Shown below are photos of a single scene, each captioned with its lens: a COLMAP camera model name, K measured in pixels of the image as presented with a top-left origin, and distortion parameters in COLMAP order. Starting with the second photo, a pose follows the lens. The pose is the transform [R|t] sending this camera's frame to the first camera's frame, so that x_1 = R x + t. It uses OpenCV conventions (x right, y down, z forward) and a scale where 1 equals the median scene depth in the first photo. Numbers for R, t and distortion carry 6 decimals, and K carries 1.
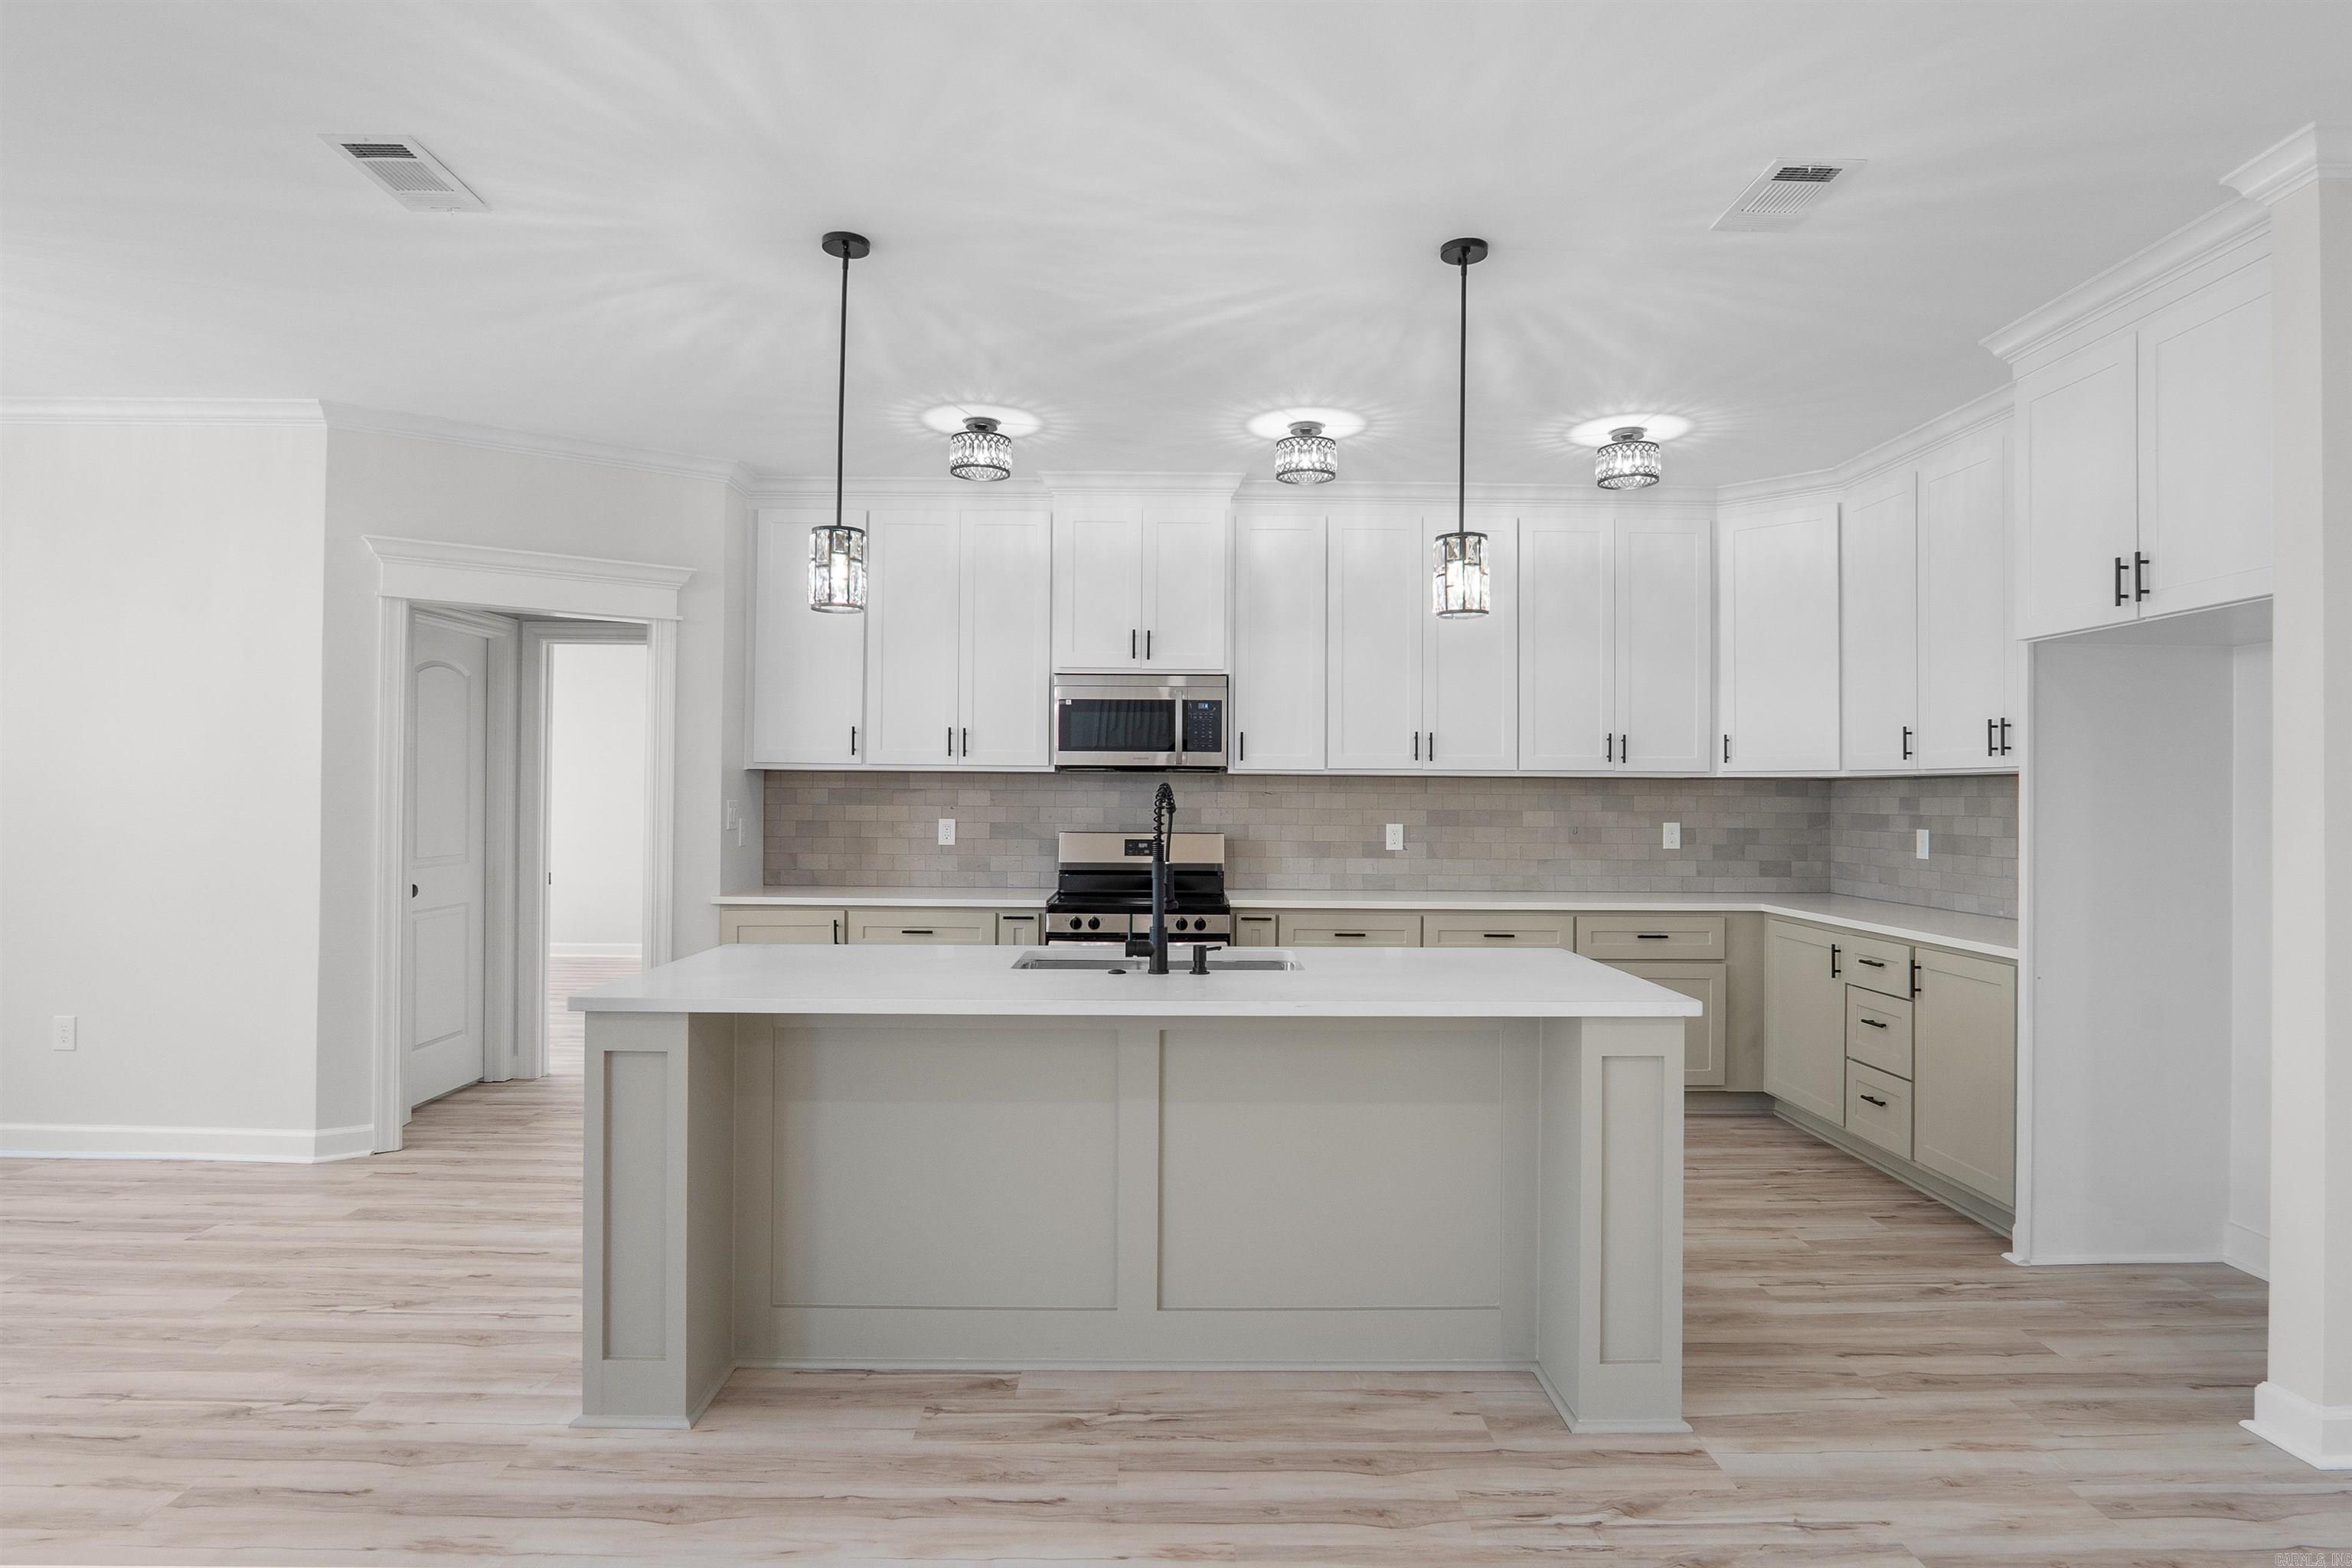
lens RADIAL K [[1262.5, 0, 1185.3], [0, 1262.5, 784.7], [0, 0, 1]] dist [-0.027519, 0.009960]
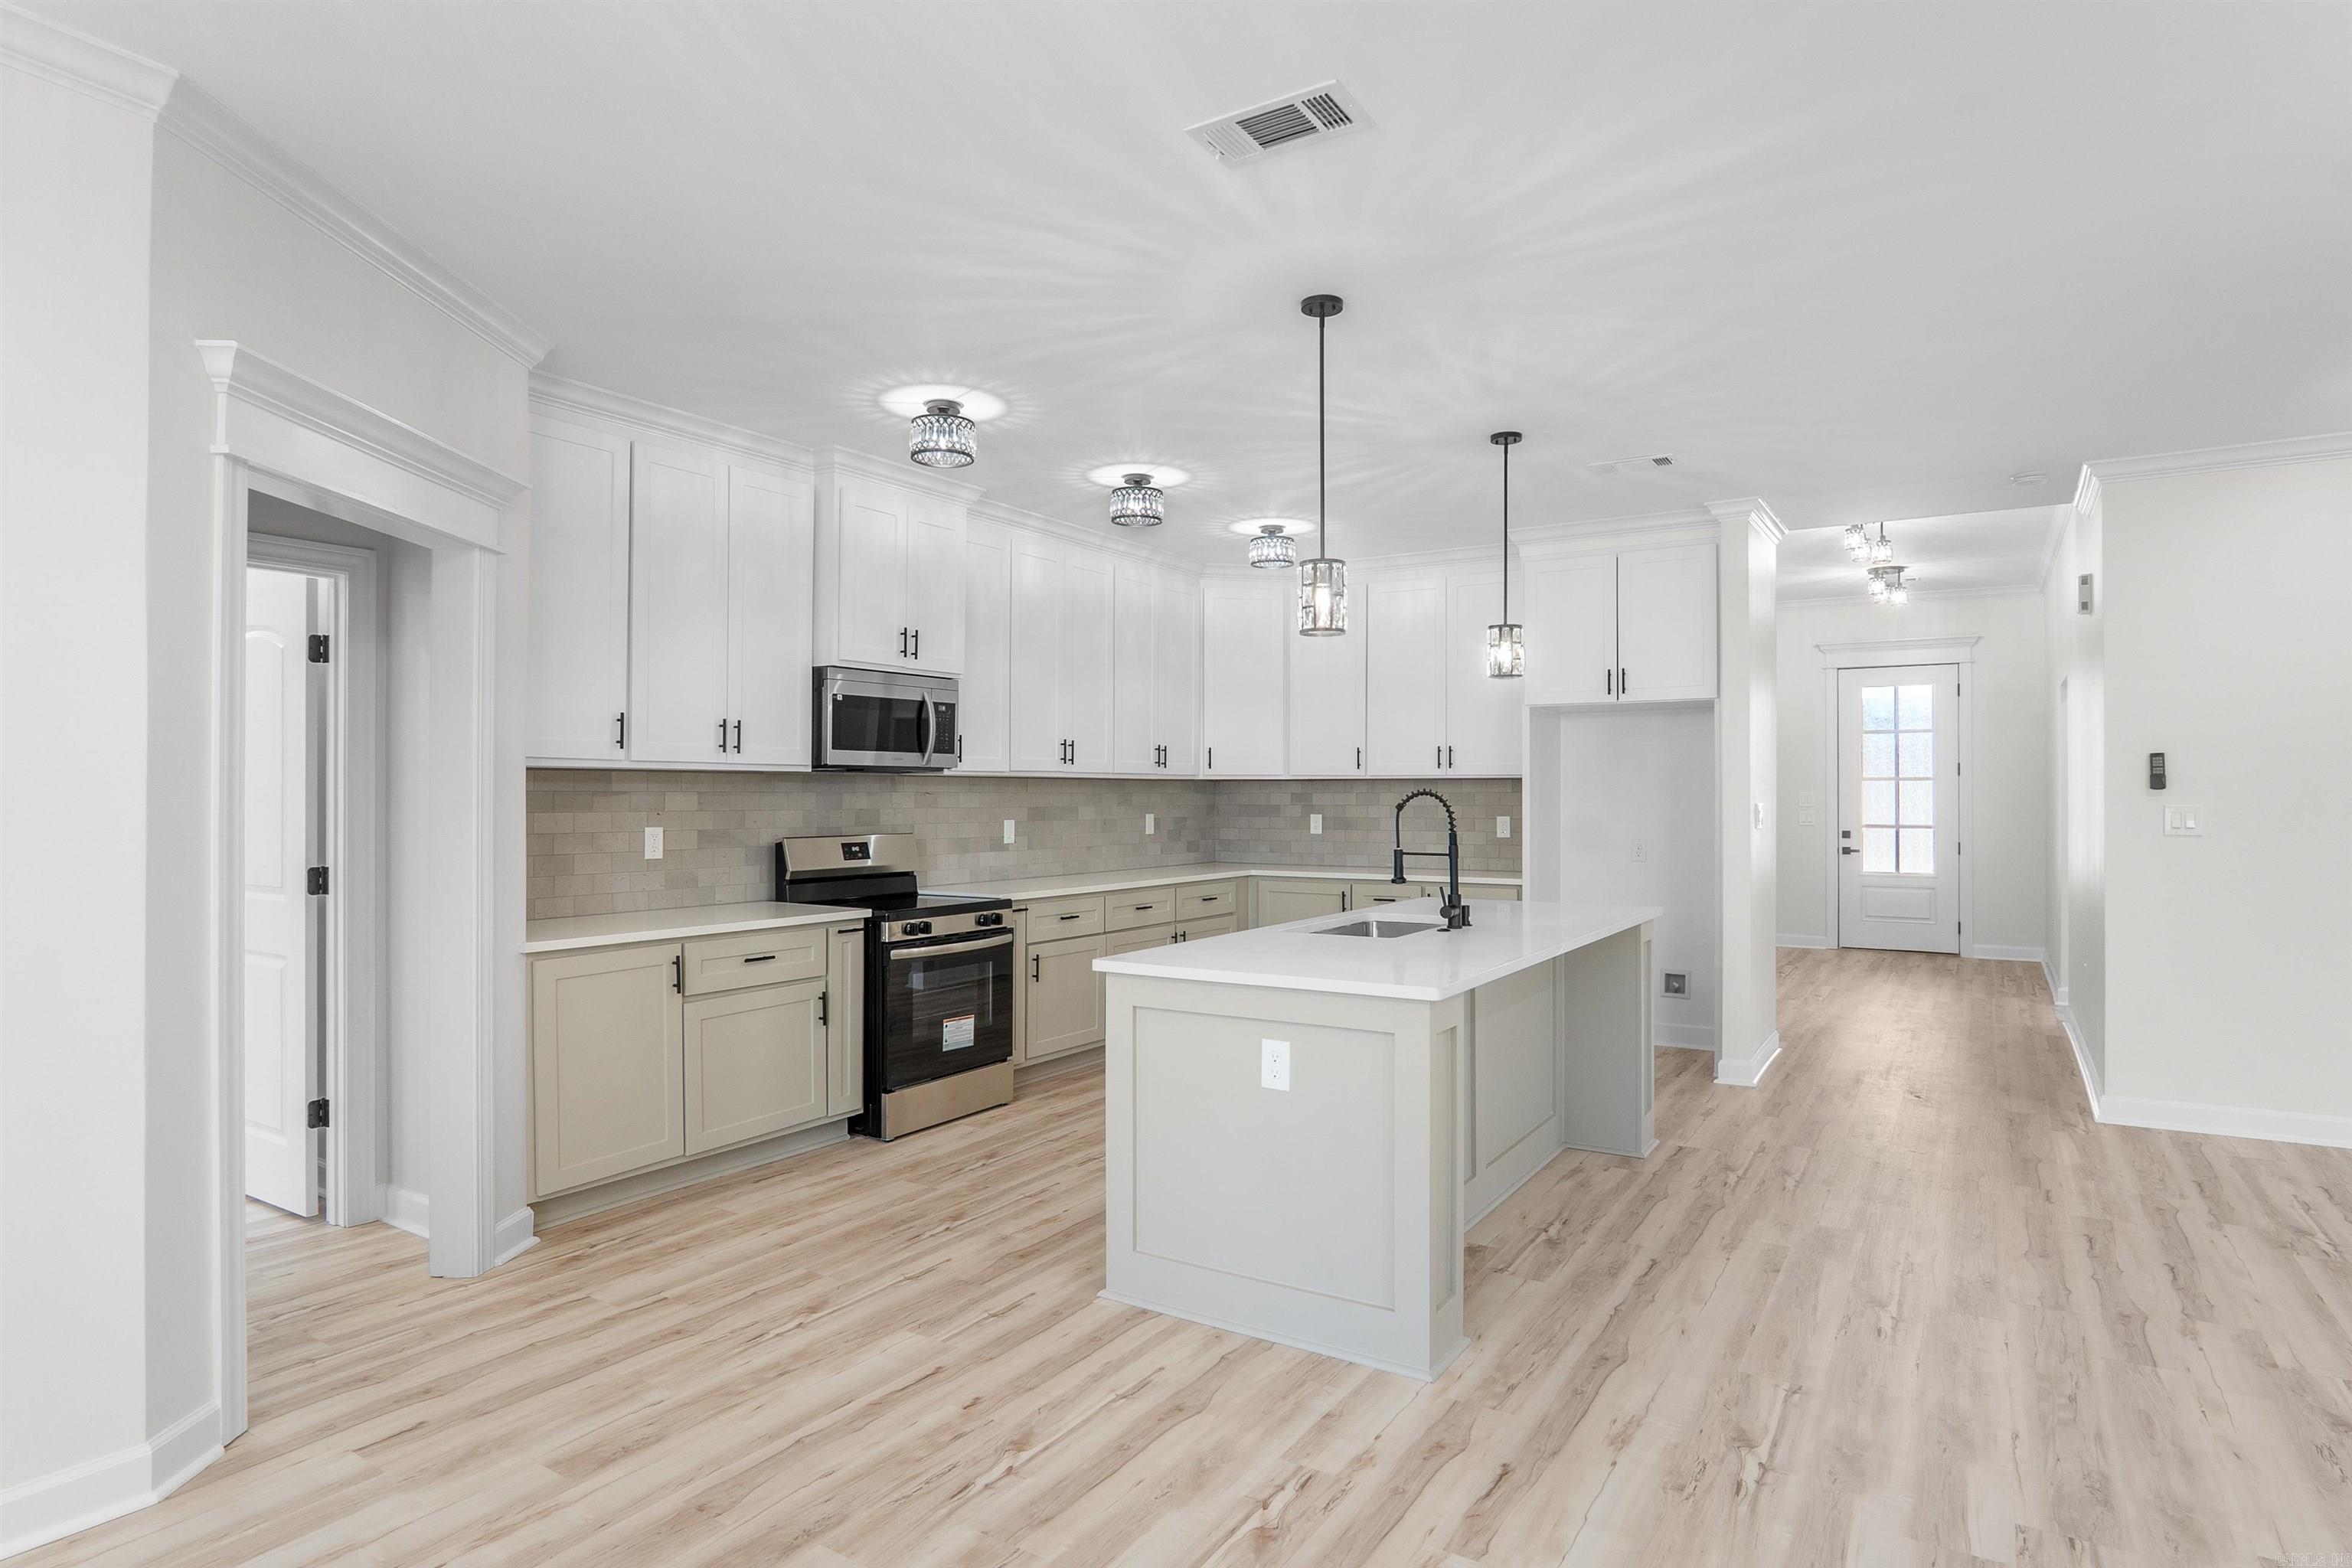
lens RADIAL K [[1262.5, 0, 1188.7], [0, 1262.5, 789.9], [0, 0, 1]] dist [-0.027519, 0.009960]
pose [[0.544212, -0.005364, 0.838931, -0.902842], [-0.003274, 0.999958, 0.008517, -0.007469], [-0.838942, -0.007382, 0.544171, 0.346118]]
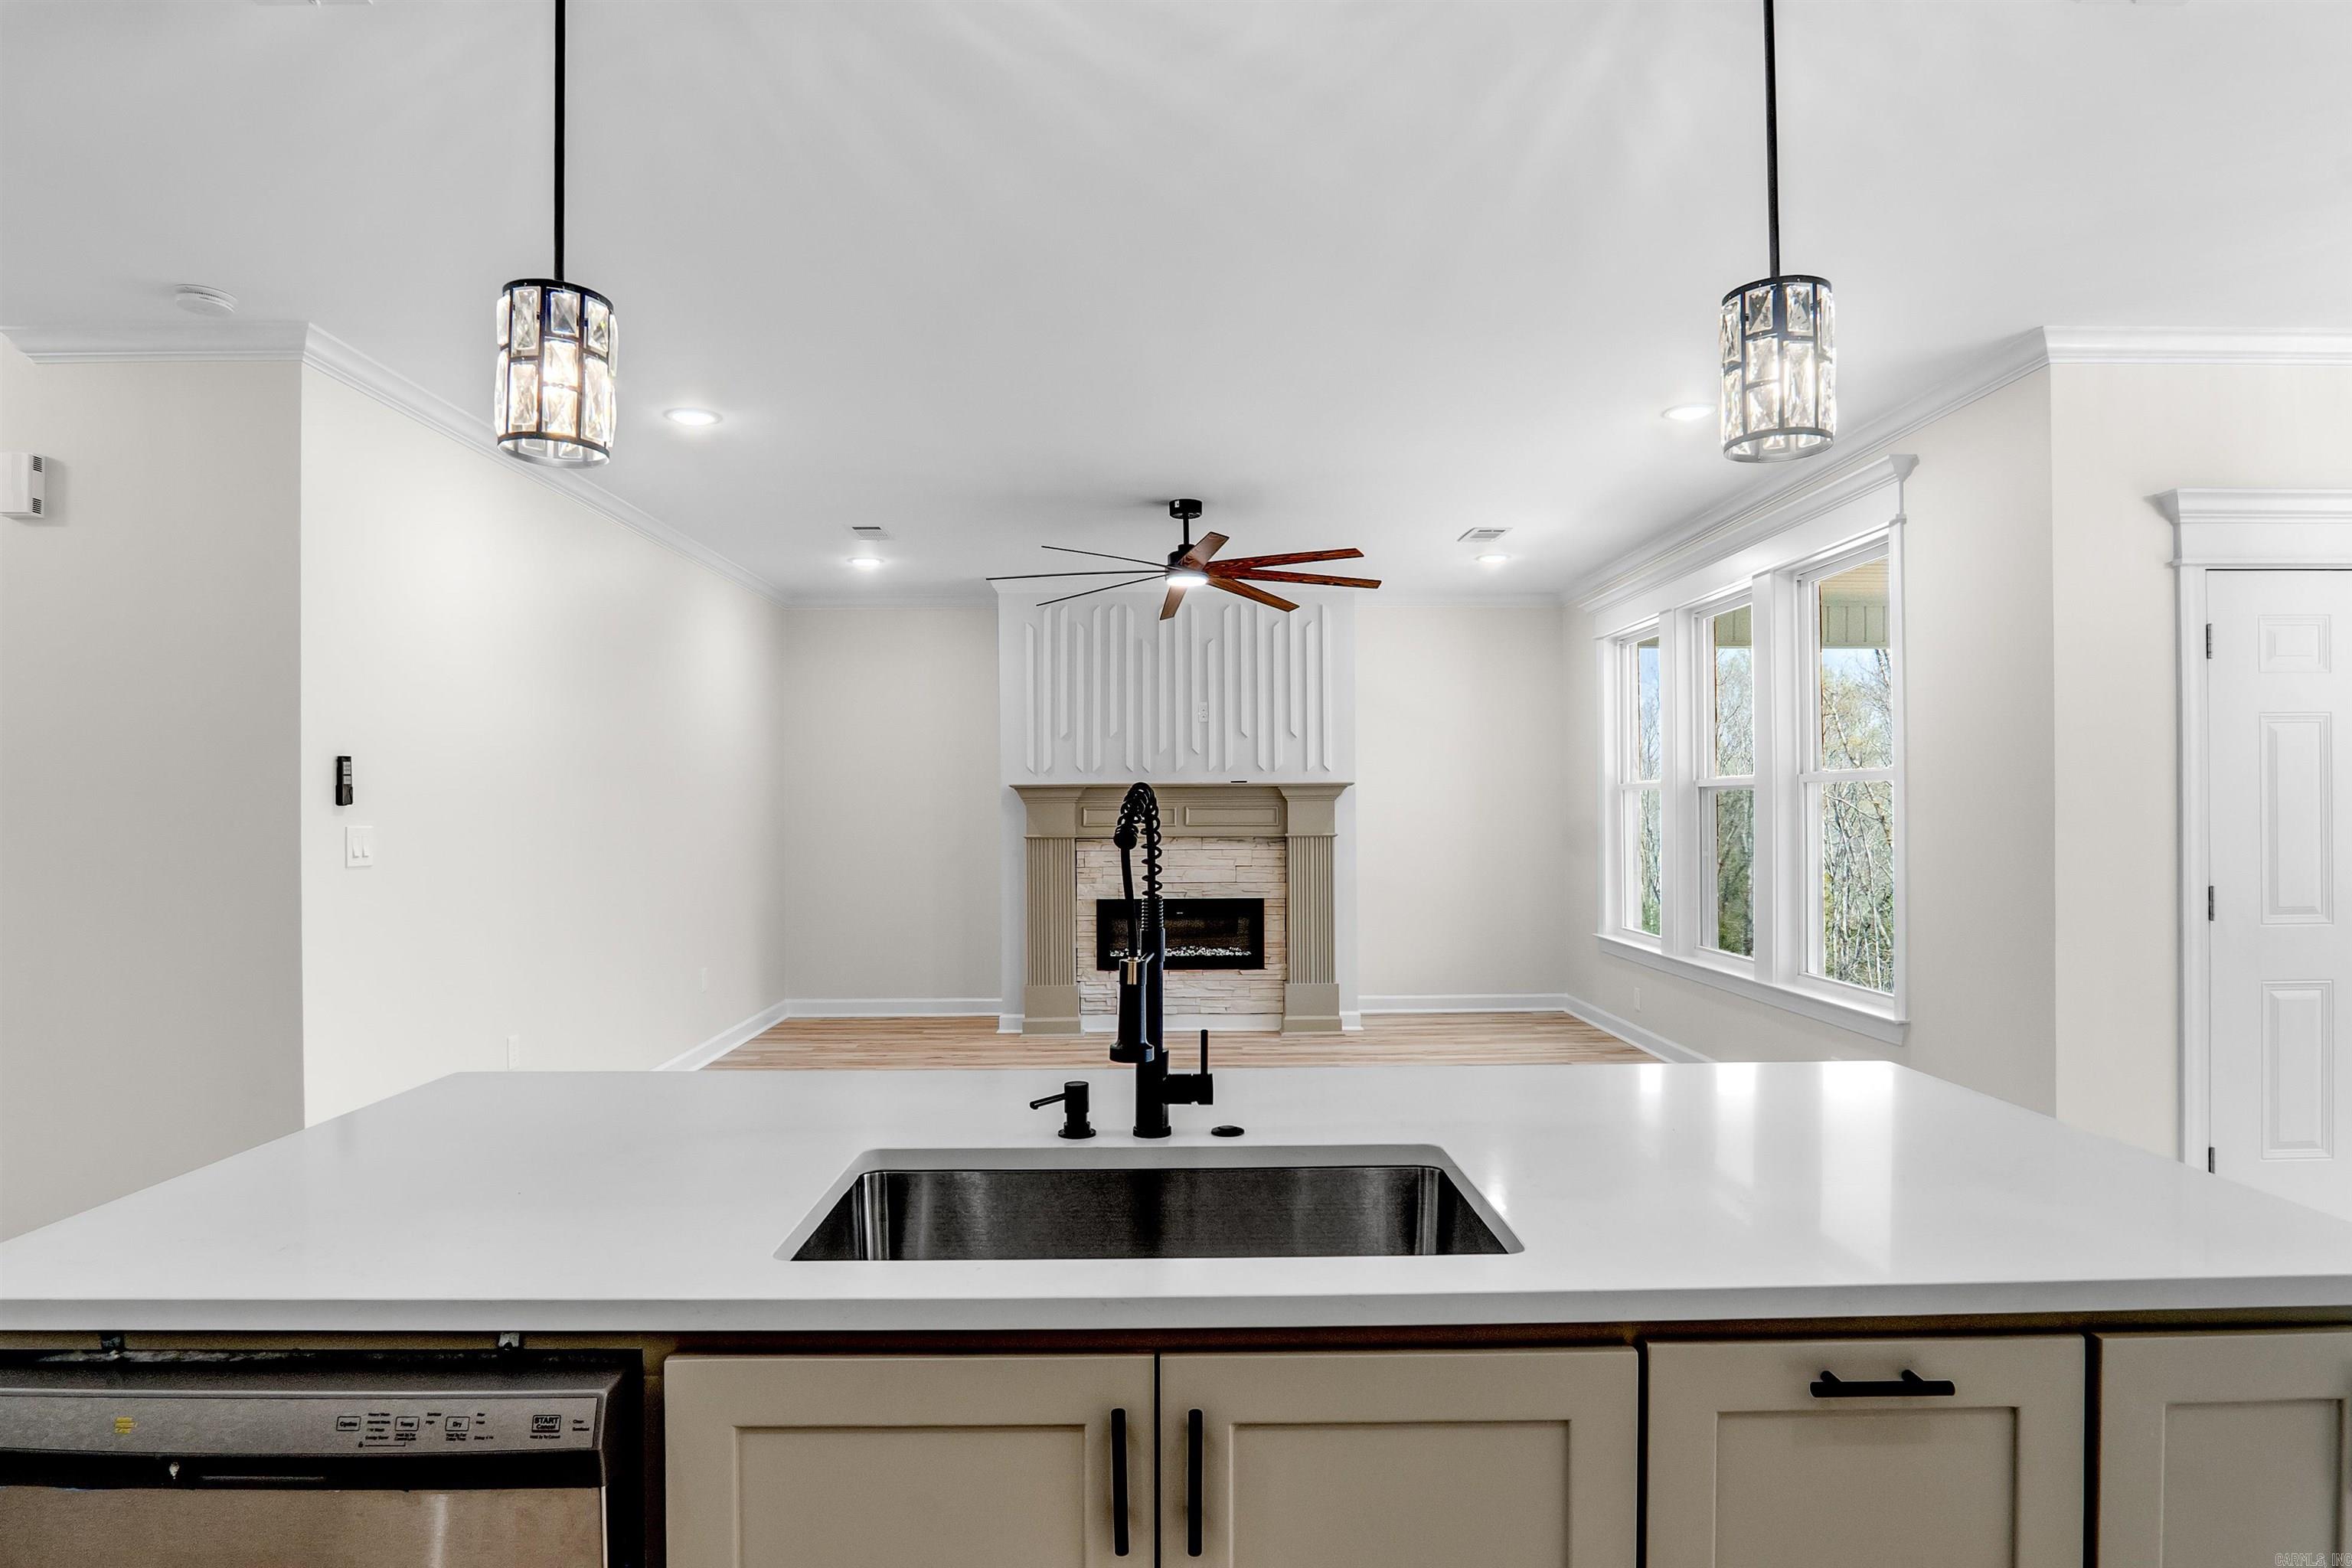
lens RADIAL K [[1262.5, 0, 1205.9], [0, 1262.5, 802.0], [0, 0, 1]] dist [-0.027519, 0.009960]
pose [[-0.999842, -0.001635, -0.017673, -0.029734], [-0.001348, 0.999867, -0.016241, 0.008750], [0.017697, -0.016214, -0.999712, 1.056679]]
